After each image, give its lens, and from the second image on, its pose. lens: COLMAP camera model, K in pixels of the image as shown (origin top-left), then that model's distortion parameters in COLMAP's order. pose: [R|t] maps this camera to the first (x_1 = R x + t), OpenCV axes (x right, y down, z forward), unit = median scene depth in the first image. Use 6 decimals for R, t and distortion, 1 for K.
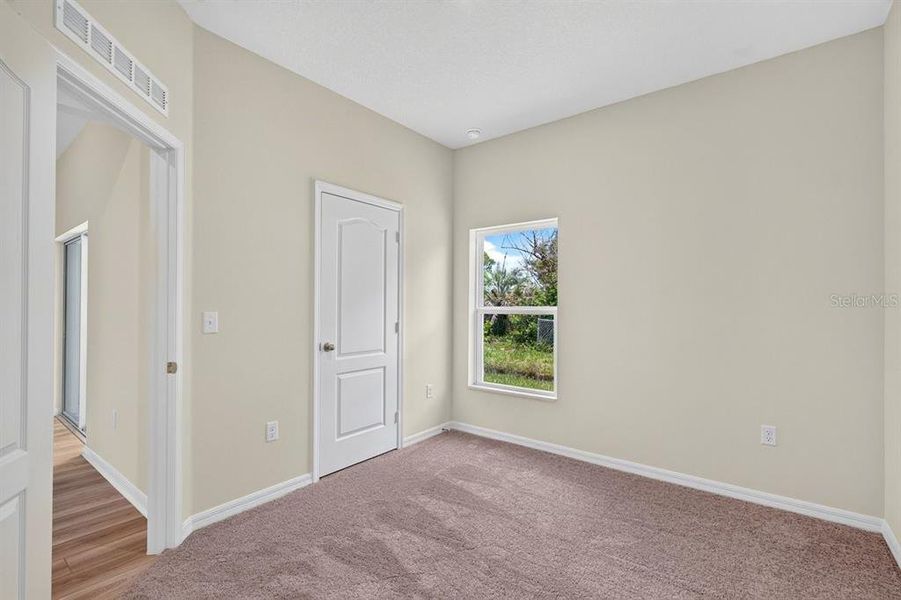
lens RADIAL K [[408.4, 0, 450.6], [0, 408.4, 300.0], [0, 0, 1]] dist [0.002469, -0.000468]
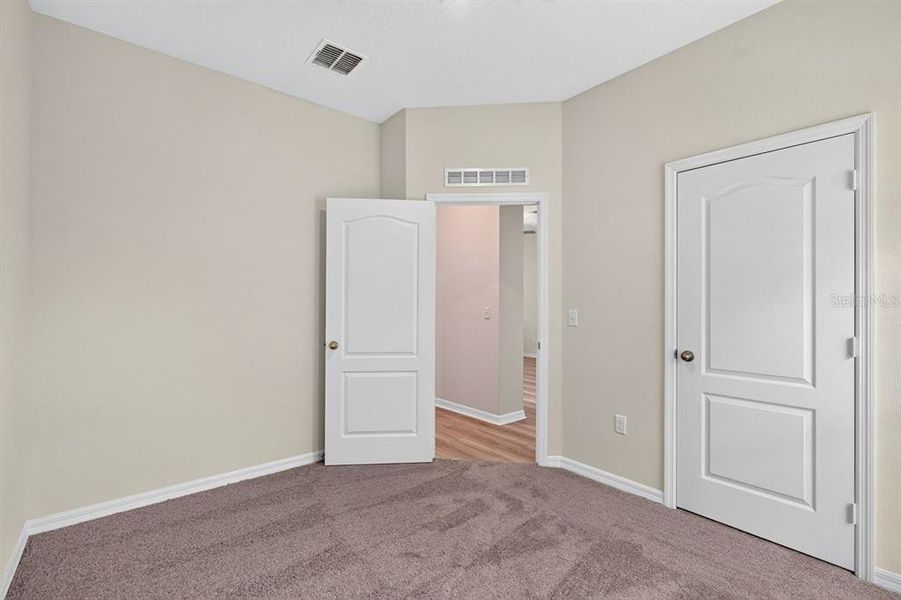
lens RADIAL K [[408.4, 0, 451.3], [0, 408.4, 300.3], [0, 0, 1]] dist [0.002469, -0.000468]
pose [[-0.224743, -0.011650, -0.974348, 0.609679], [0.006732, 0.999886, -0.013508, 0.010528], [0.974395, -0.009595, -0.224639, 0.715660]]
